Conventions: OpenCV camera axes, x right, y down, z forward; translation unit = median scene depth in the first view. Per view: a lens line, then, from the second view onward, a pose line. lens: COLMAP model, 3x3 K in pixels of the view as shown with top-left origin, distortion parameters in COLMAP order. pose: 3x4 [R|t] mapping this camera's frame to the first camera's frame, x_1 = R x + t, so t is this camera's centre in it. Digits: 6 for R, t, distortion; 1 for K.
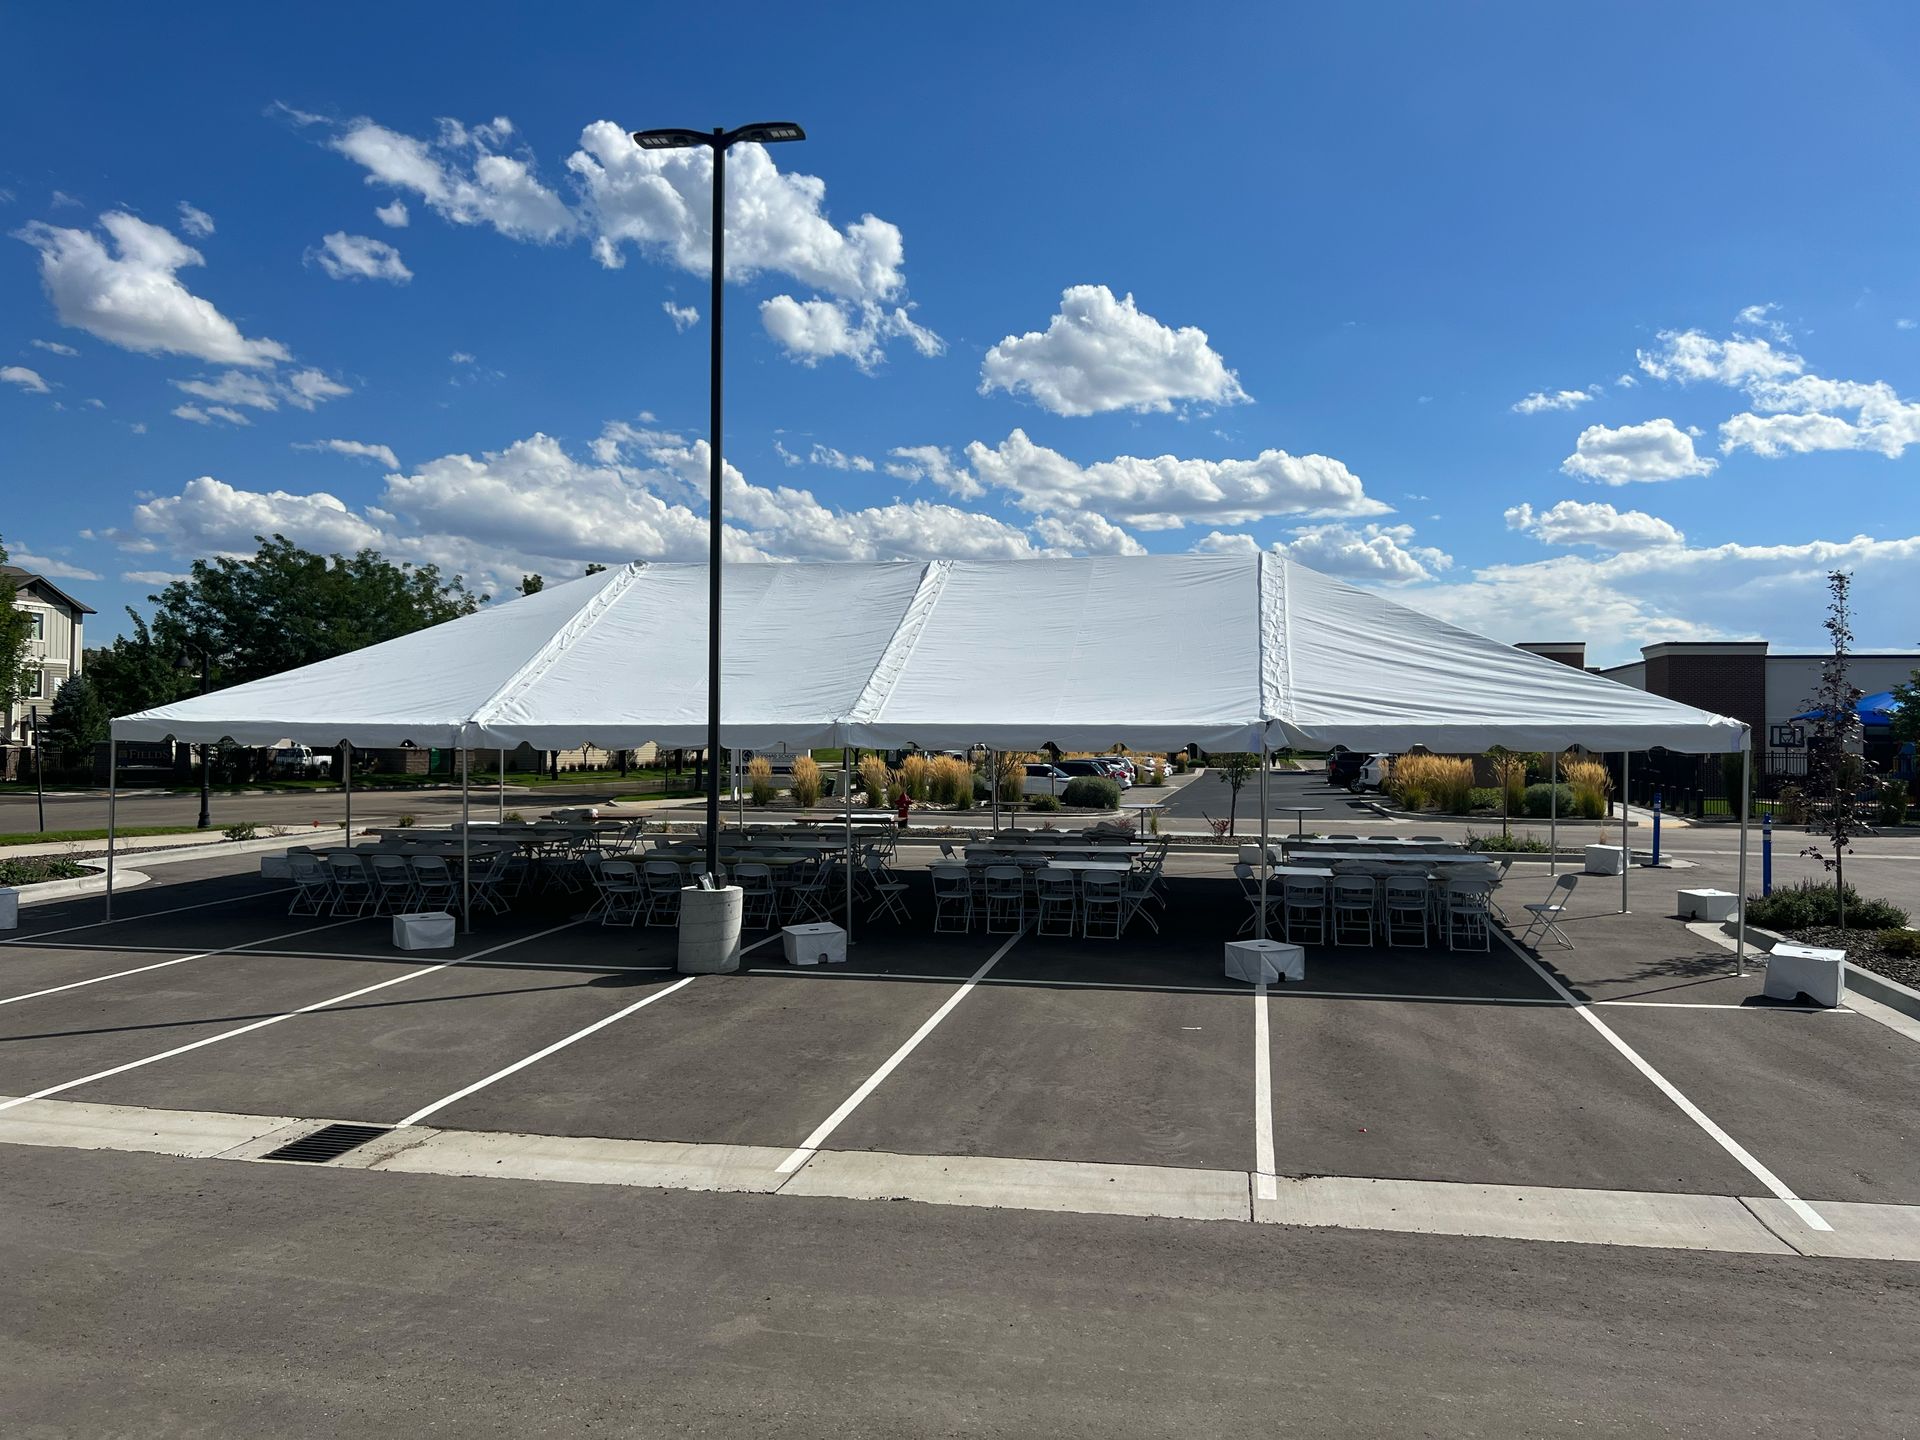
lens RADIAL K [[1455.4, 0, 960.0], [0, 1455.4, 720.0], [0, 0, 1]] dist [0.004588, -0.003226]
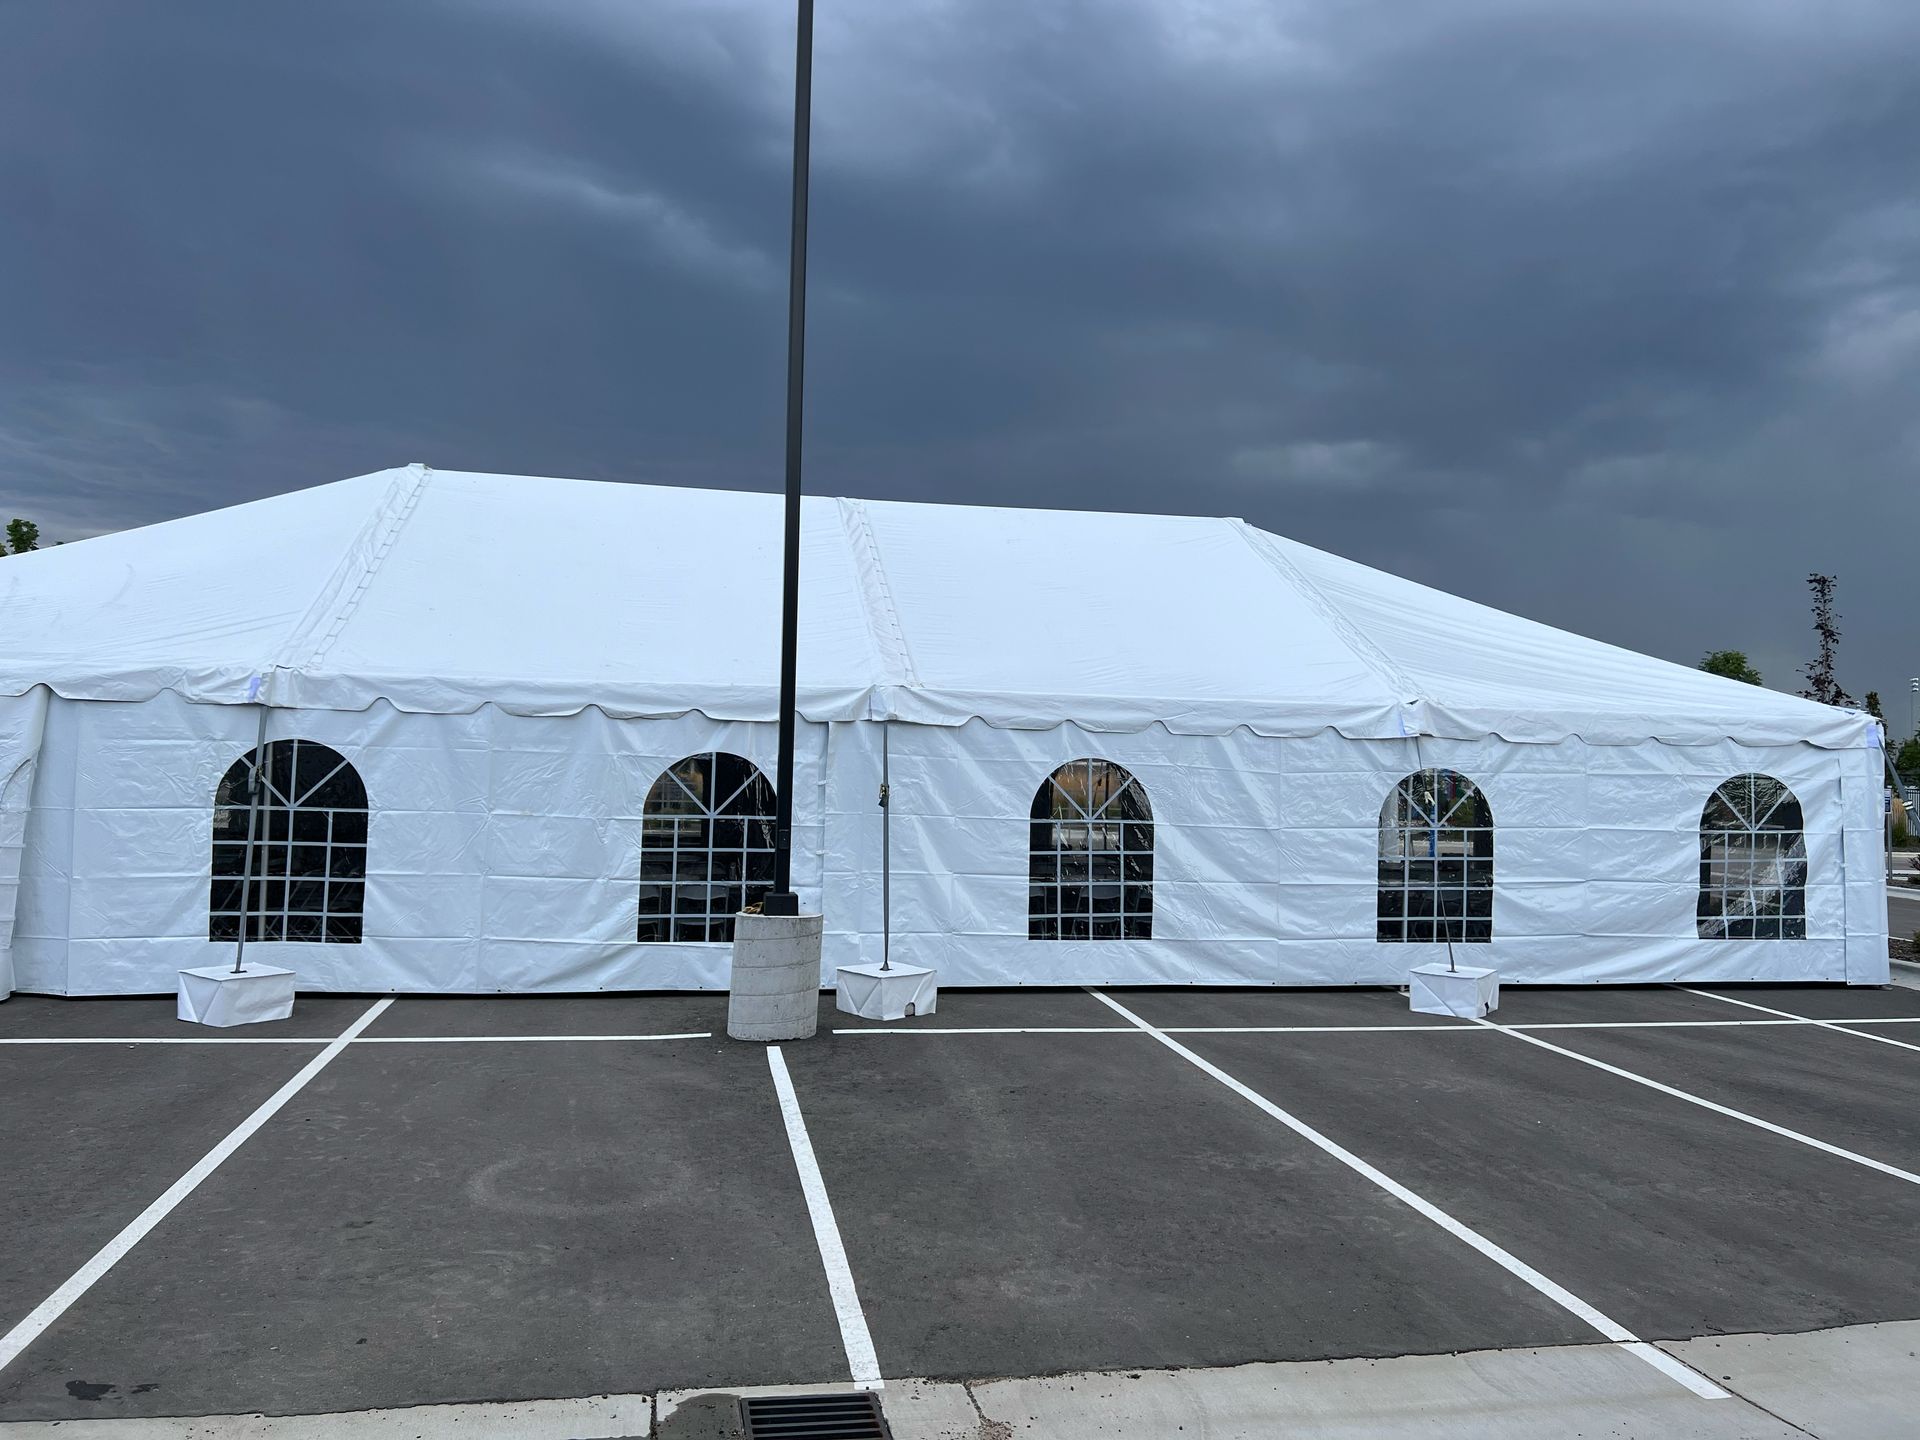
lens RADIAL K [[1455.4, 0, 960.0], [0, 1455.4, 720.0], [0, 0, 1]] dist [0.004588, -0.003226]
pose [[0.930024, 0.026071, 0.366572, -0.590253], [-0.020870, 0.999618, -0.018142, 0.053975], [-0.366905, 0.009222, 0.930213, 0.538464]]
